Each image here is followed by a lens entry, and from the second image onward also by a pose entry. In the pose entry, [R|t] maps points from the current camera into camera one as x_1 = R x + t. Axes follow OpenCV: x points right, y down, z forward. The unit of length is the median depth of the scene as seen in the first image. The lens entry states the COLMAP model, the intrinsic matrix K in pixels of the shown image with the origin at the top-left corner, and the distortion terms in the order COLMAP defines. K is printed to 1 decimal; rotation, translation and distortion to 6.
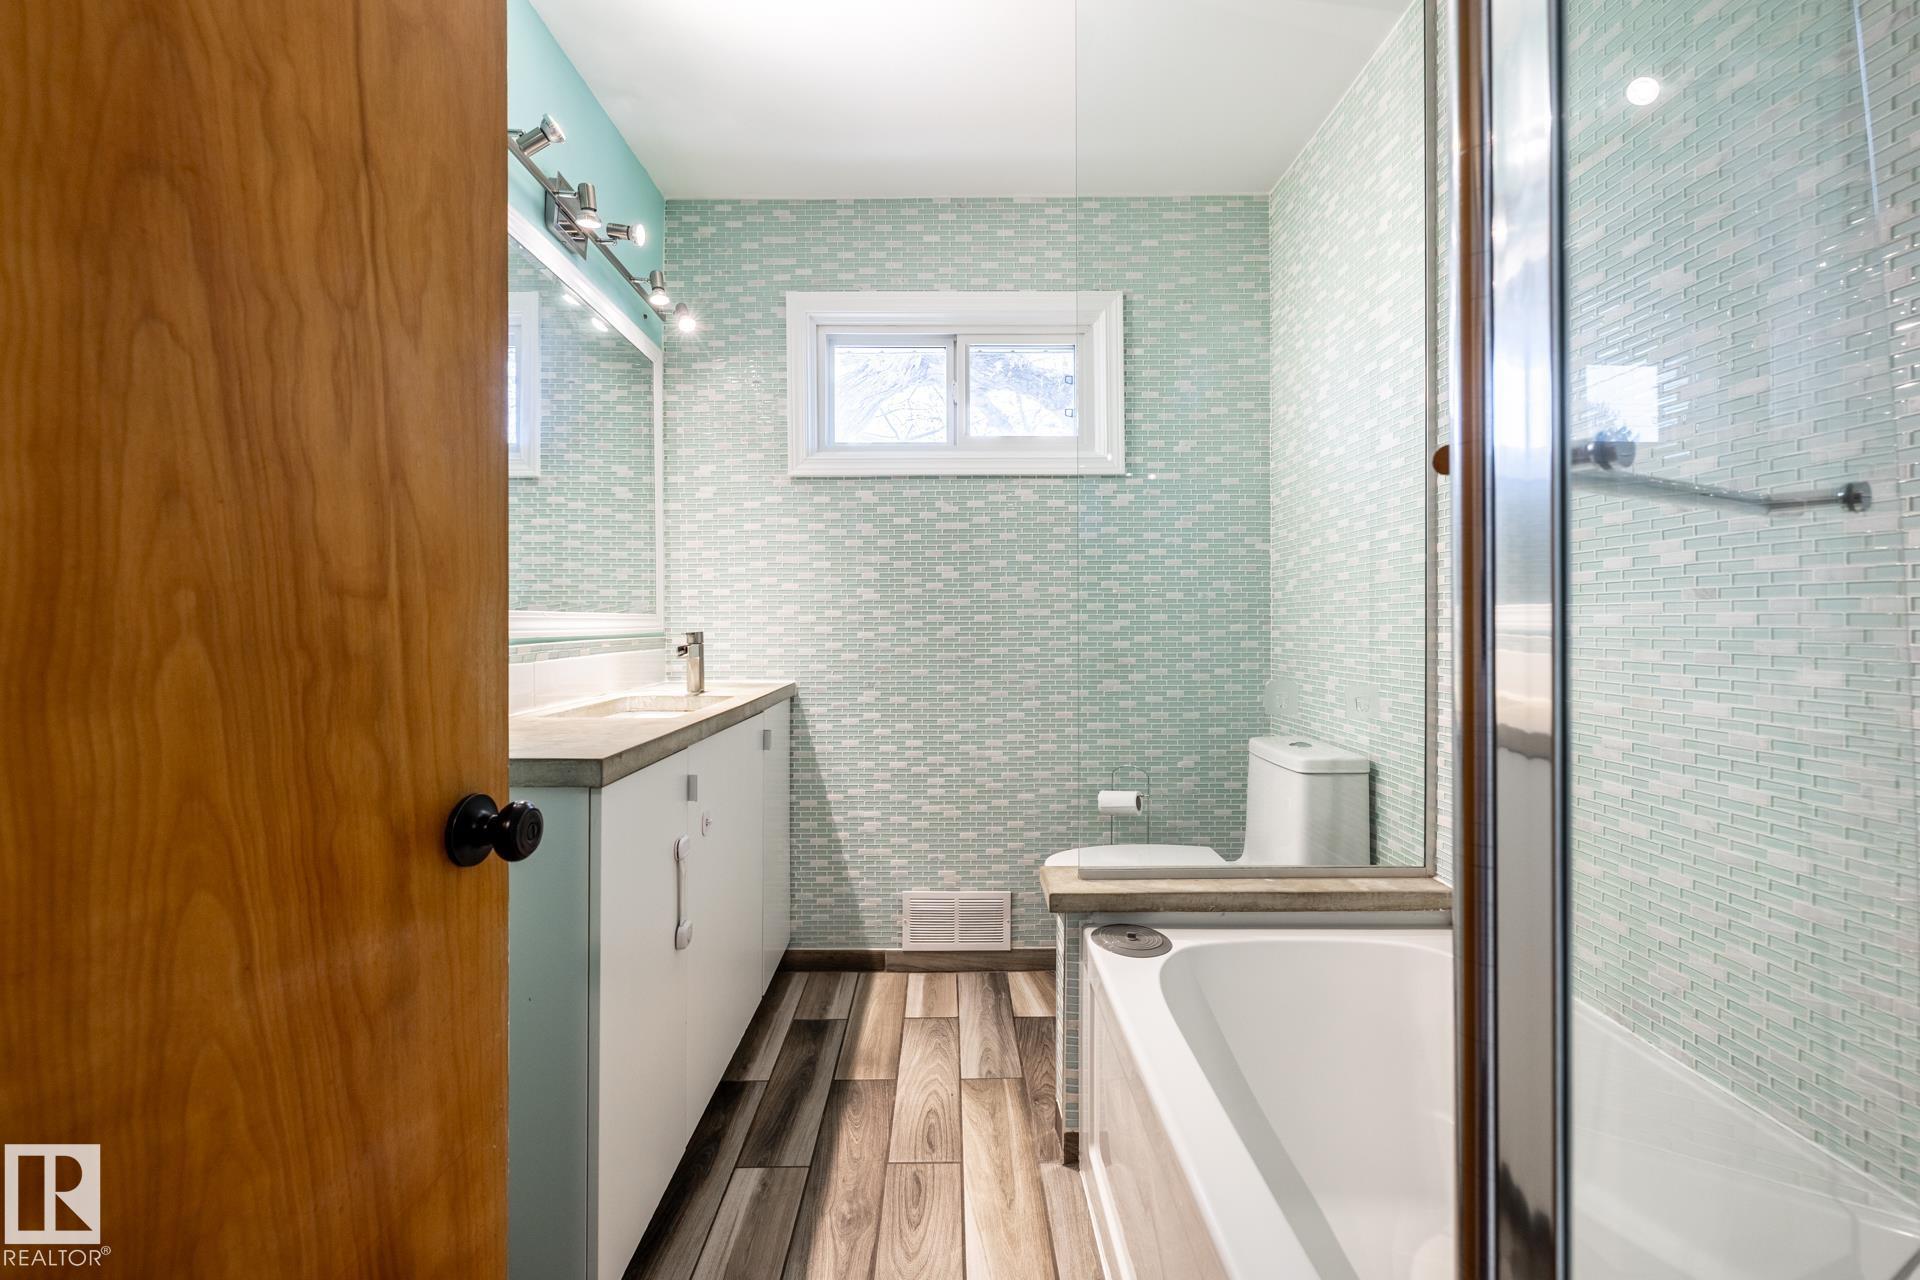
lens RADIAL K [[813.7, 0, 951.2], [0, 813.7, 629.6], [0, 0, 1]] dist [-0.000310, 0.001251]
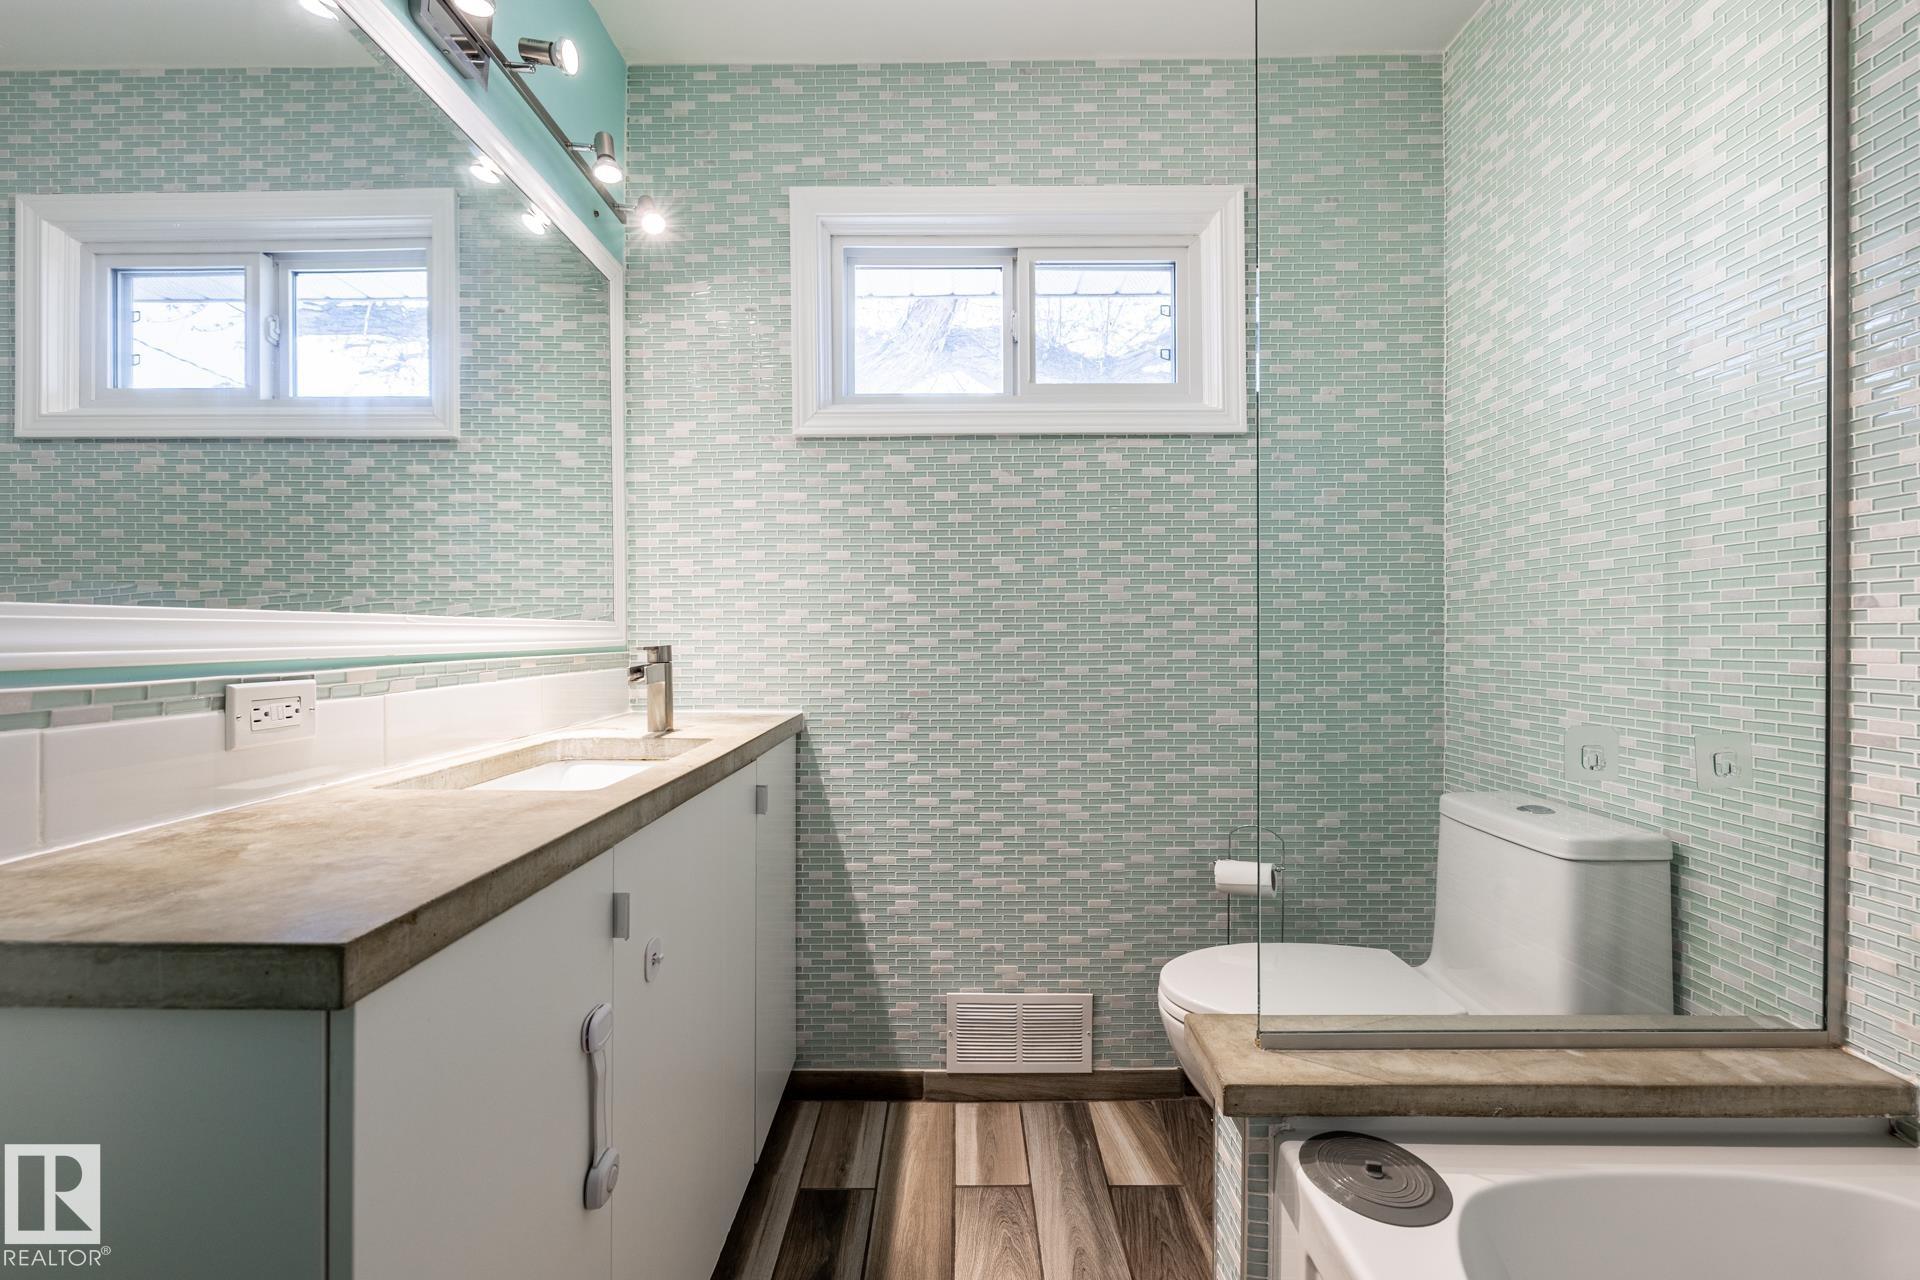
lens RADIAL K [[813.7, 0, 966.0], [0, 813.7, 640.5], [0, 0, 1]] dist [-0.000310, 0.001251]
pose [[0.999996, -0.001066, 0.002484, -0.044377], [0.001066, 0.999999, 0.000048, -0.001539], [-0.002484, -0.000045, 0.999997, 0.258232]]
